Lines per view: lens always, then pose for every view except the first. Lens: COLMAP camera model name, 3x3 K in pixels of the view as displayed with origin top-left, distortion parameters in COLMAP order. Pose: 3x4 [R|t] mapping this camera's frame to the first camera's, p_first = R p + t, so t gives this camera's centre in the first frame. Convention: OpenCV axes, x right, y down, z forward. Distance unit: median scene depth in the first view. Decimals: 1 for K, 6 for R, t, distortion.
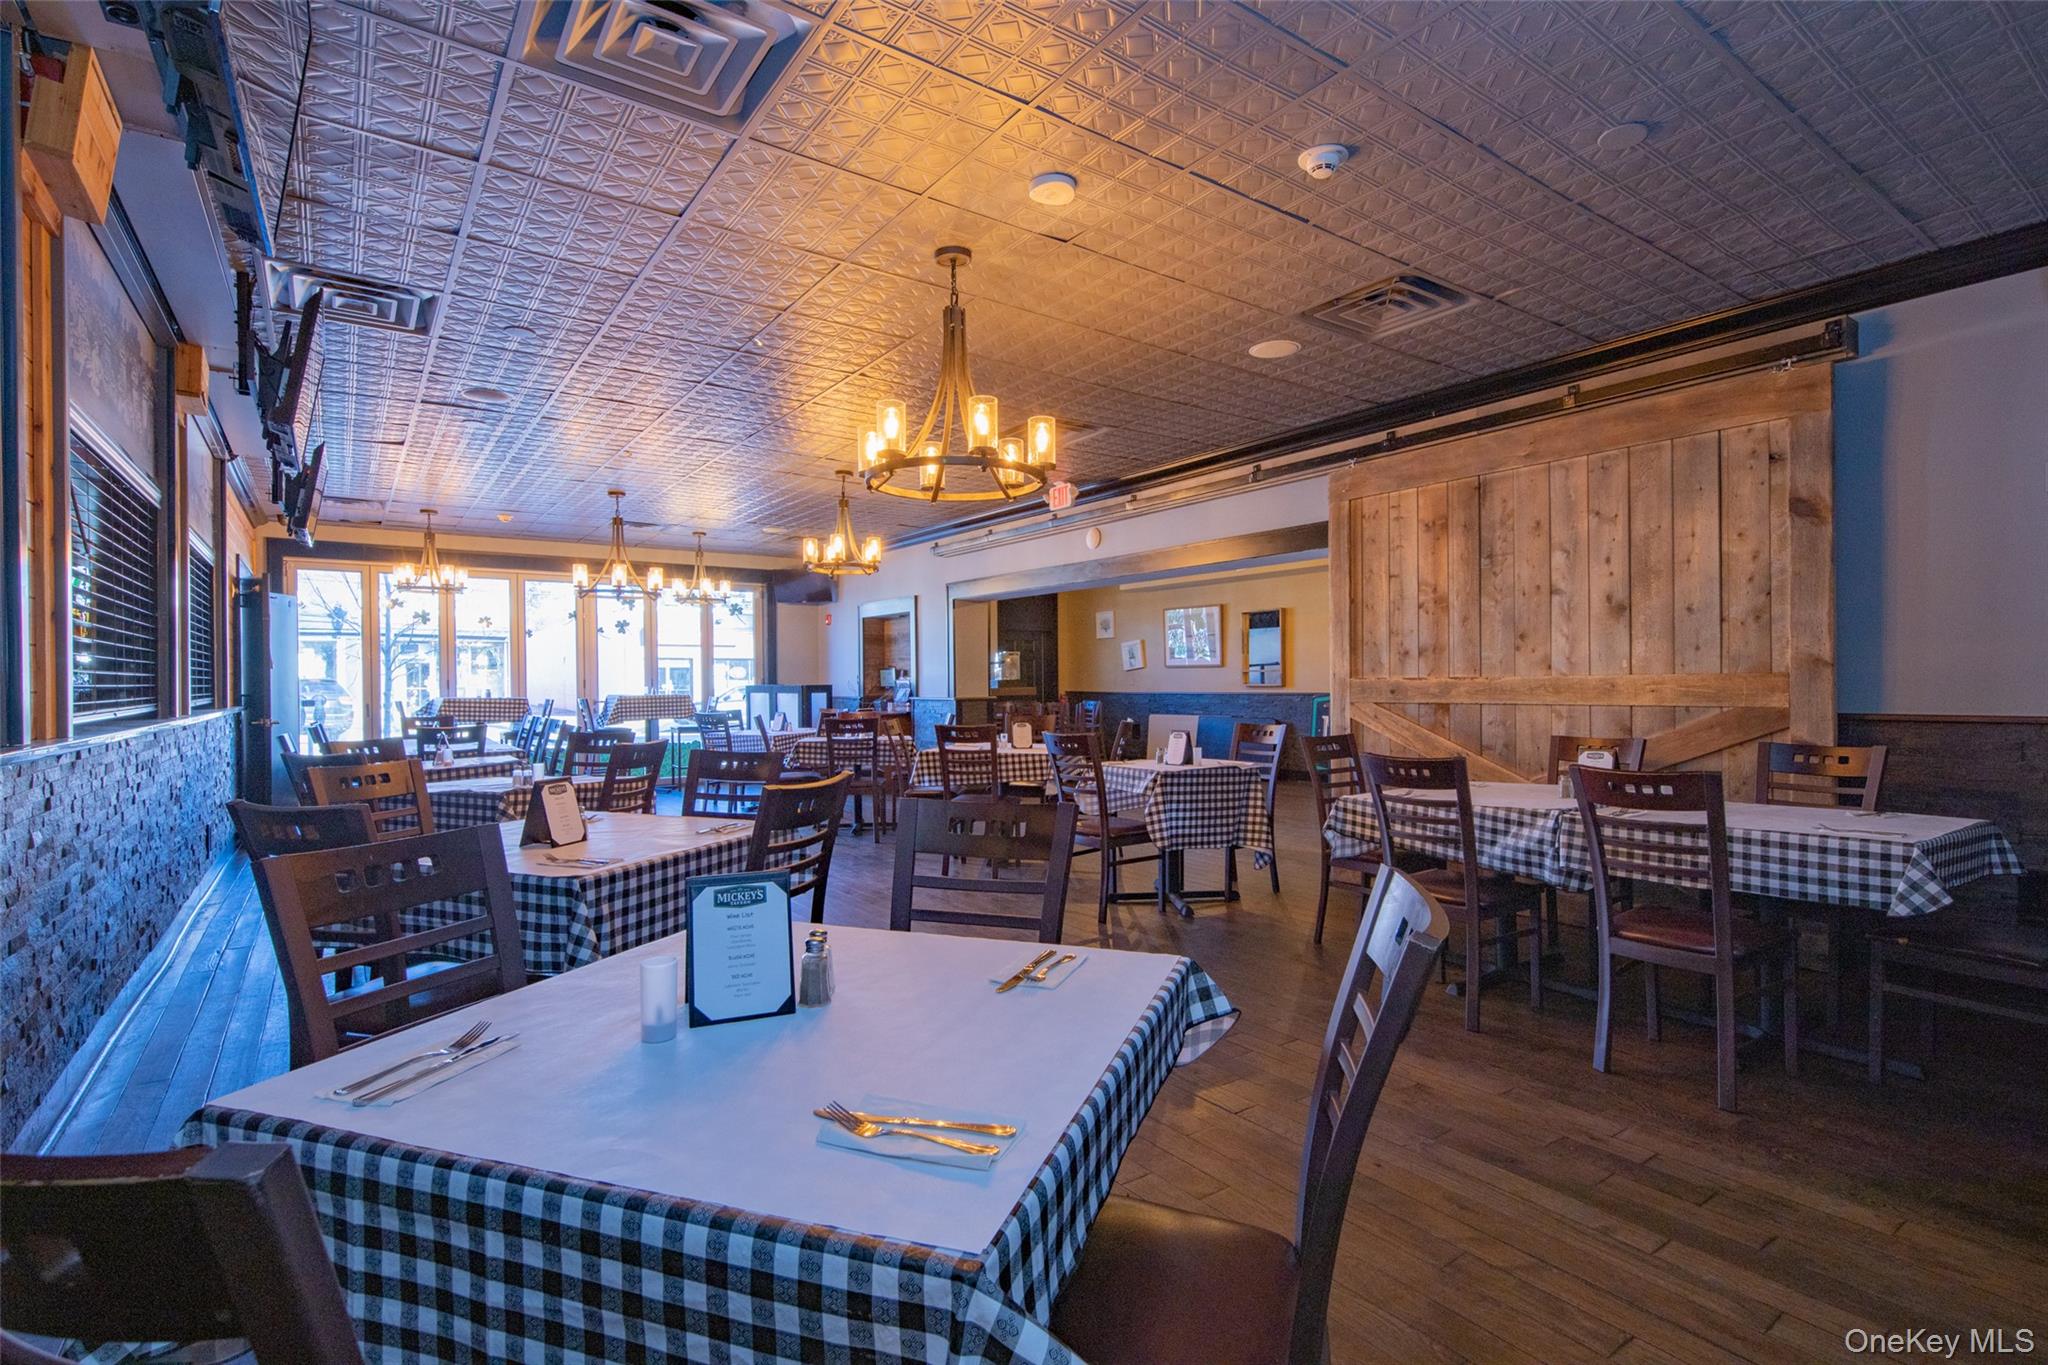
lens RADIAL K [[962.2, 0, 1024.0], [0, 962.2, 682.5], [0, 0, 1]] dist [0.012659, -0.006075]
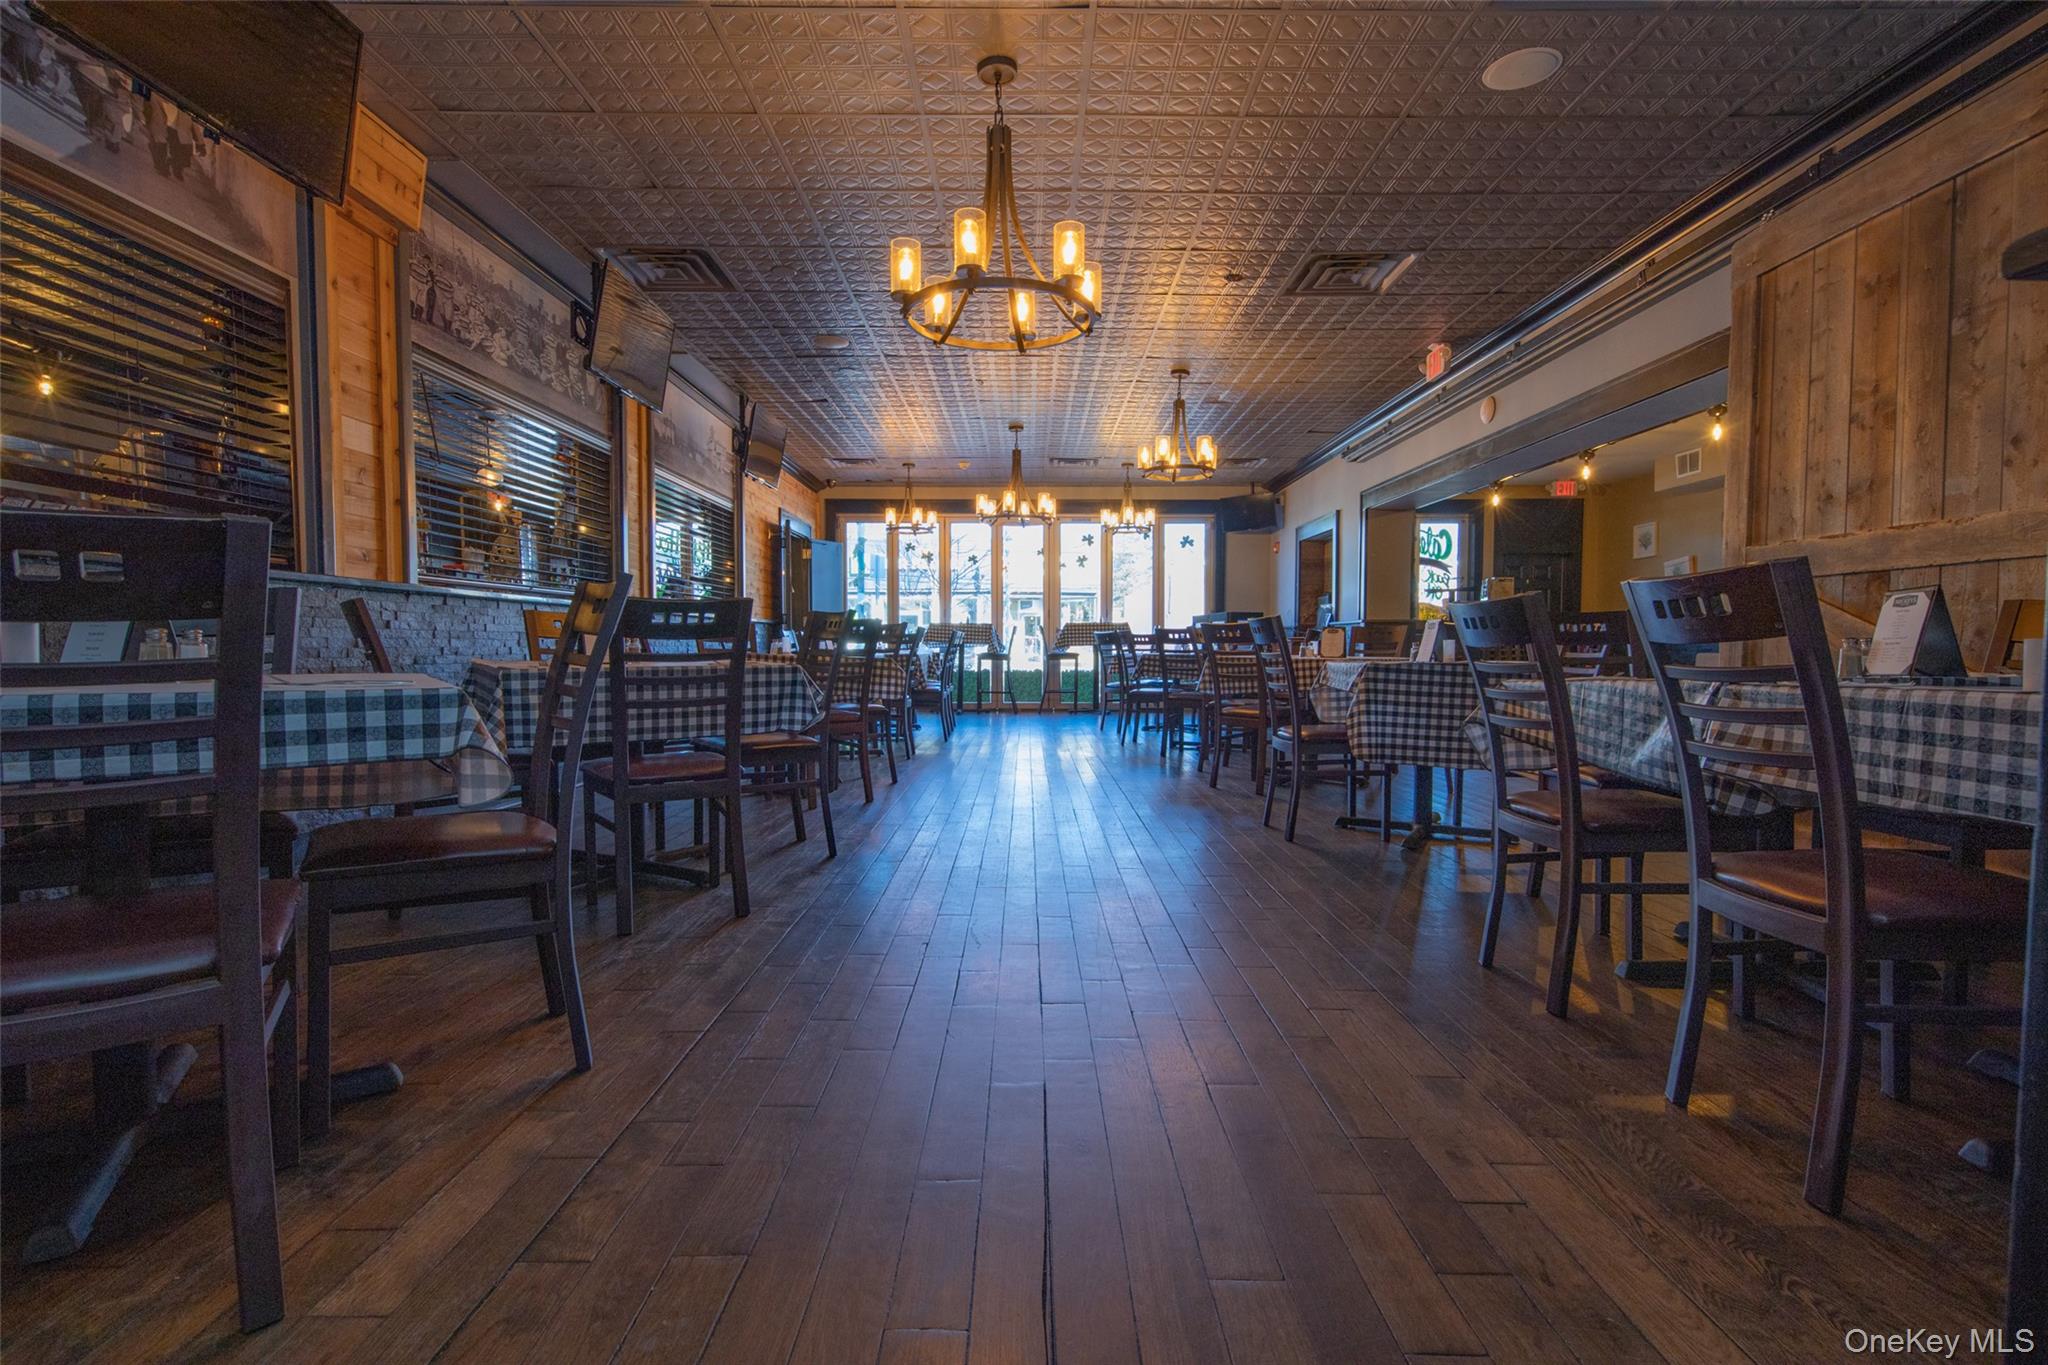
lens RADIAL K [[962.2, 0, 1024.0], [0, 962.2, 682.5], [0, 0, 1]] dist [0.012659, -0.006075]
pose [[0.814579, 0.032208, -0.579158, 0.332780], [-0.009561, 0.999067, 0.042112, 0.068772], [0.579974, -0.028766, 0.814127, 0.163340]]
